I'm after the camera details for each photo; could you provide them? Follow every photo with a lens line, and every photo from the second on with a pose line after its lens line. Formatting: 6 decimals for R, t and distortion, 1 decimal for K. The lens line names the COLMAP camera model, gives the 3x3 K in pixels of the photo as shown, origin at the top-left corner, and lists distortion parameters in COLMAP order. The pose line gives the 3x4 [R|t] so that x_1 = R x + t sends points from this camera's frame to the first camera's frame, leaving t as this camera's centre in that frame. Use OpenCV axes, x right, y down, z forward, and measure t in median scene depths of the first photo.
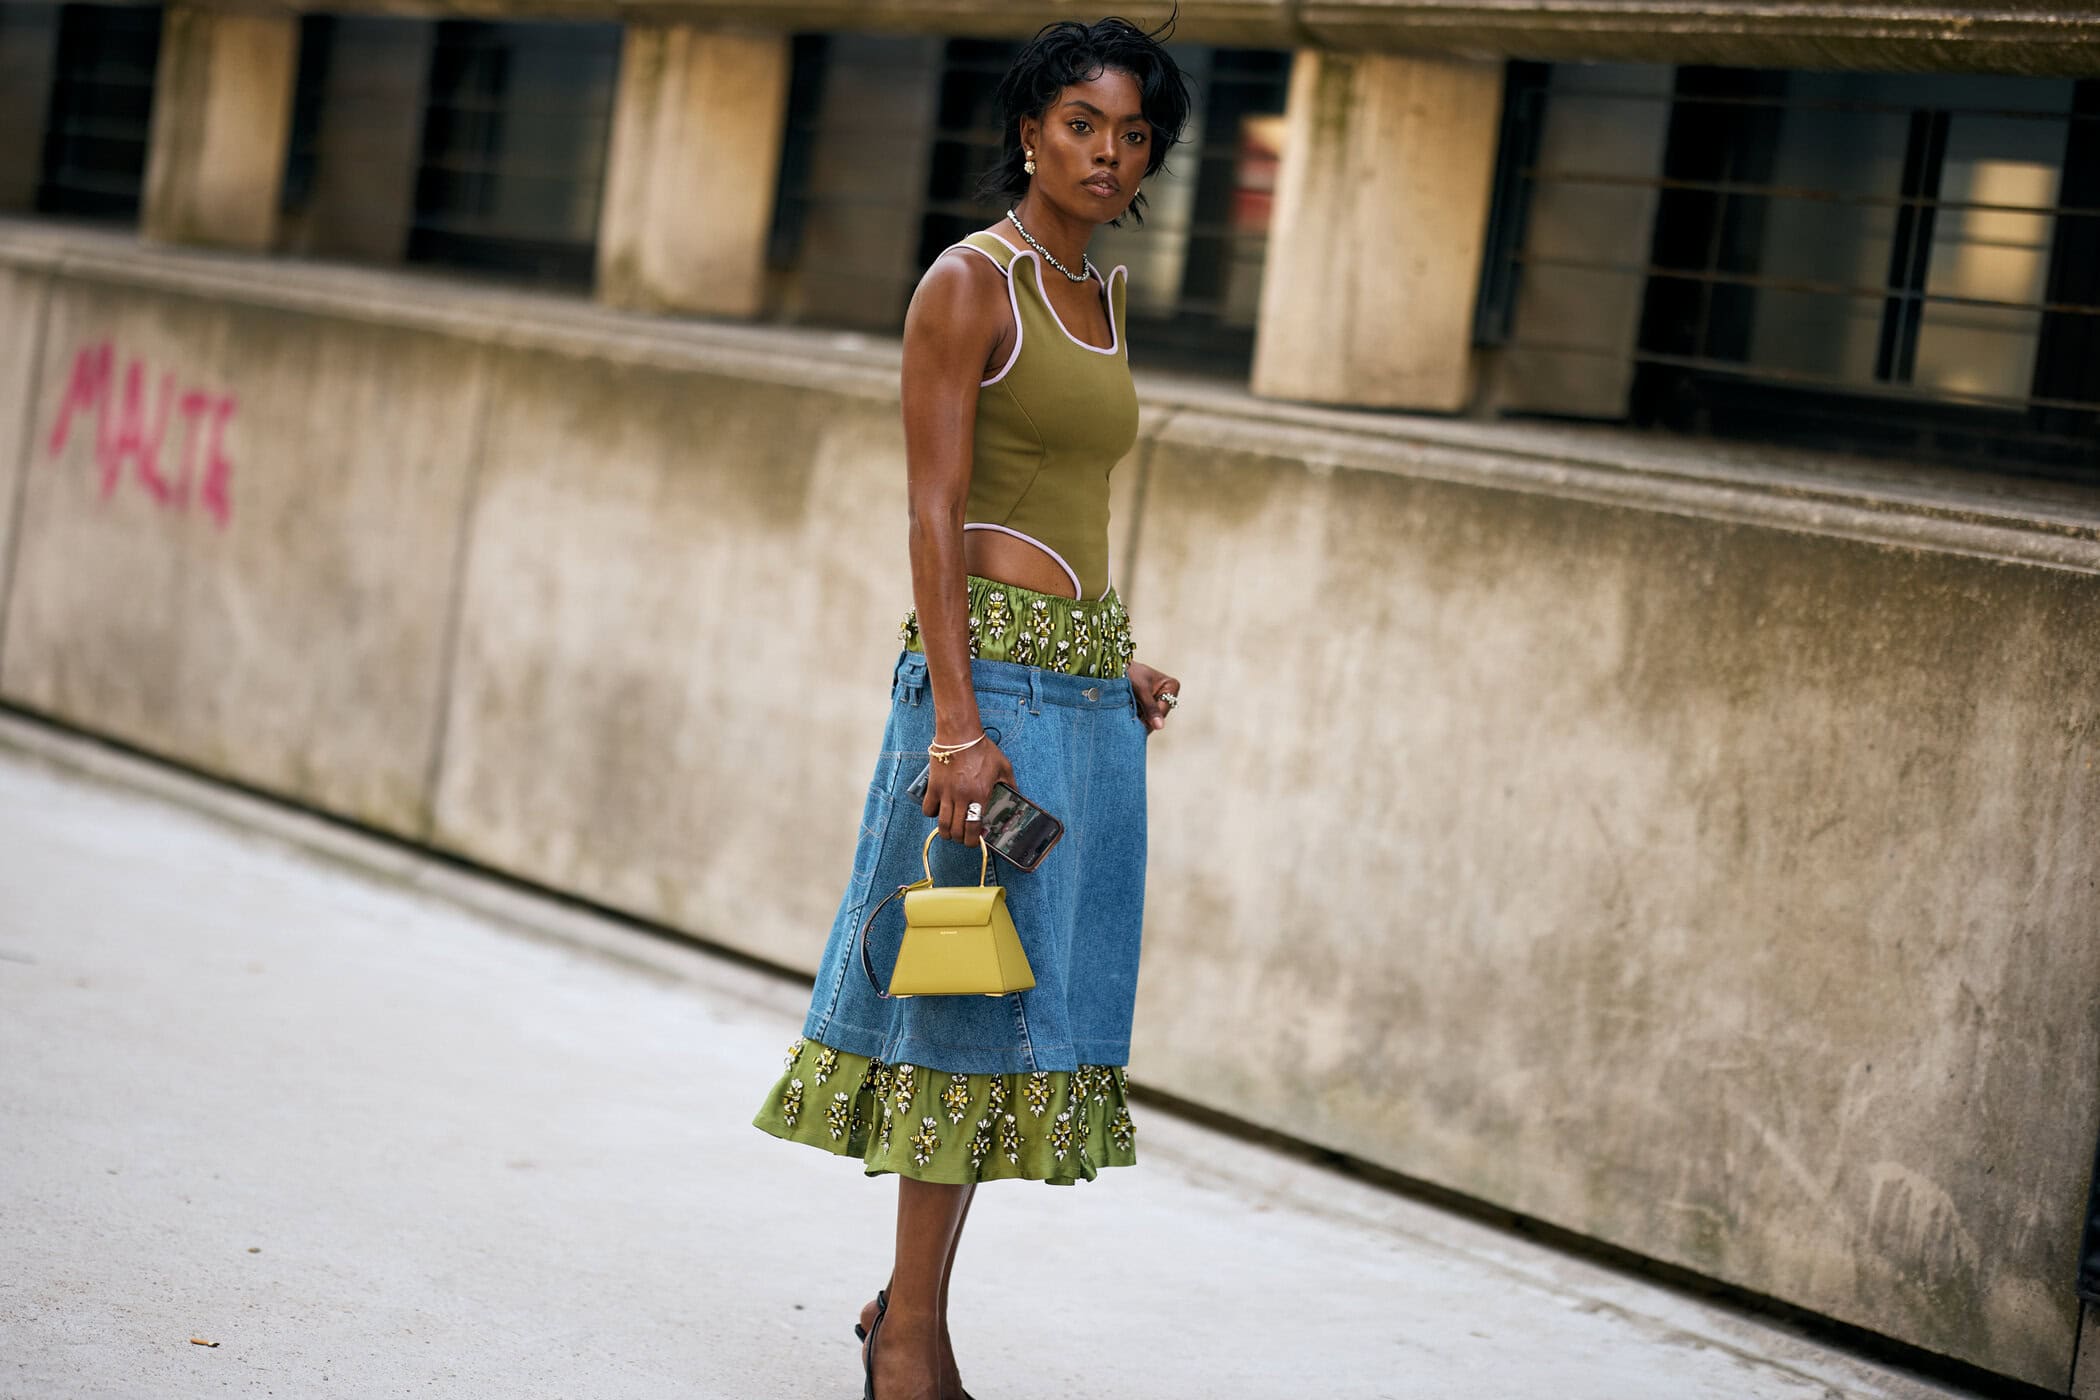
lens RADIAL K [[4831.1, 0, 1071.7], [0, 4831.1, 685.6], [0, 0, 1]] dist [0.120845, 0.000000]
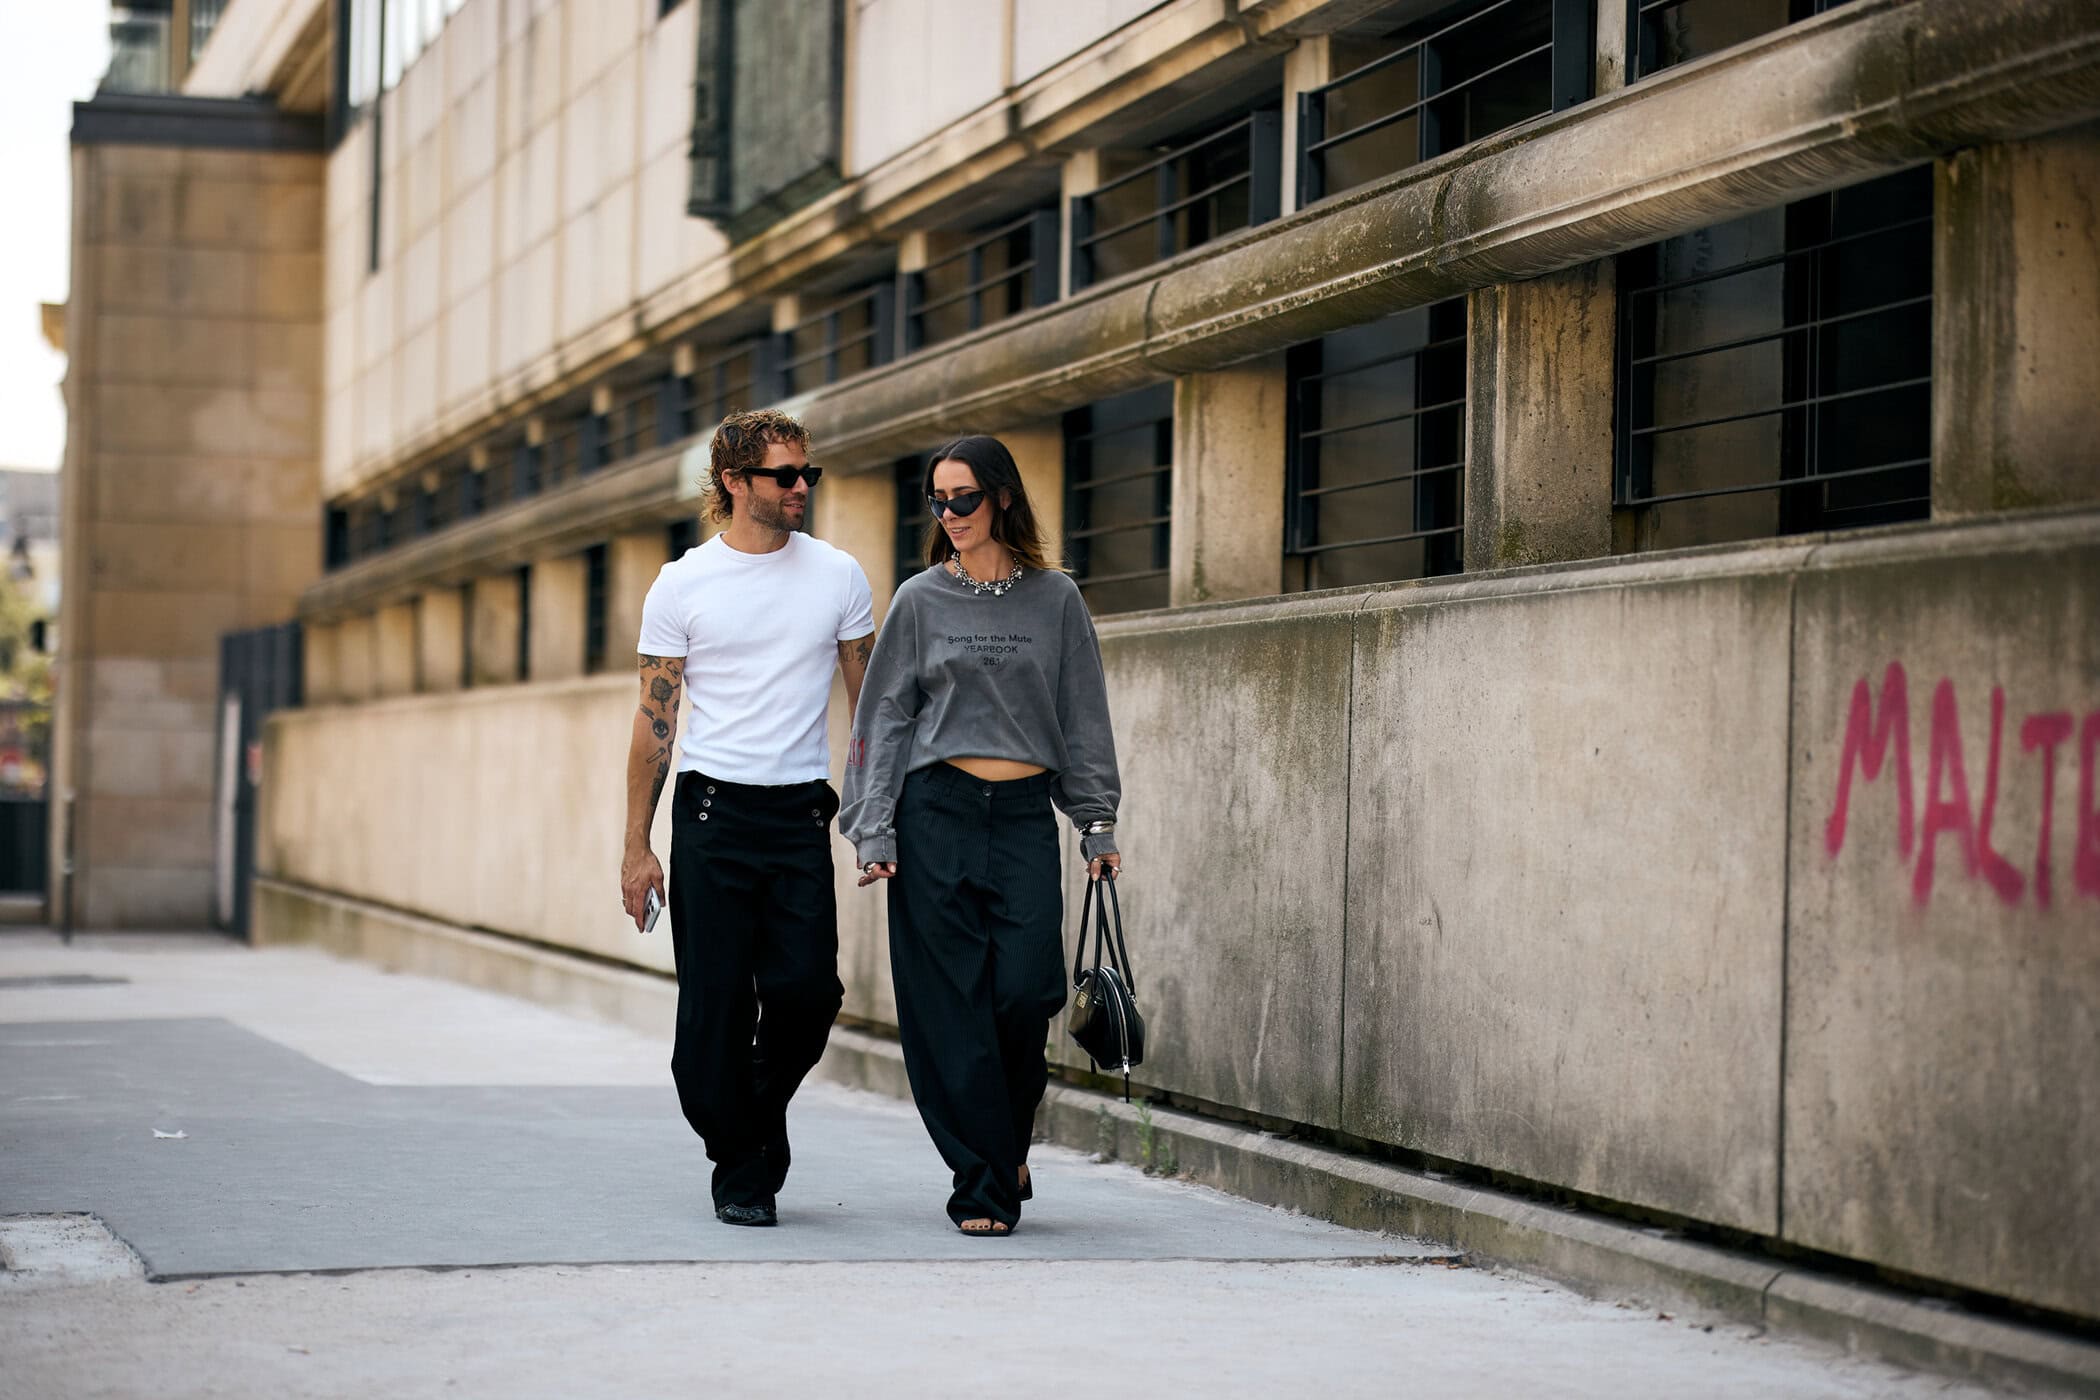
lens RADIAL K [[4831.1, 0, 1054.4], [0, 4831.1, 712.4], [0, 0, 1]] dist [0.120845, 0.000000]
pose [[0.926169, -0.128846, -0.354415, -0.076069], [0.090814, 0.988367, -0.121999, 0.002783], [0.366011, 0.080806, 0.927095, 0.371145]]
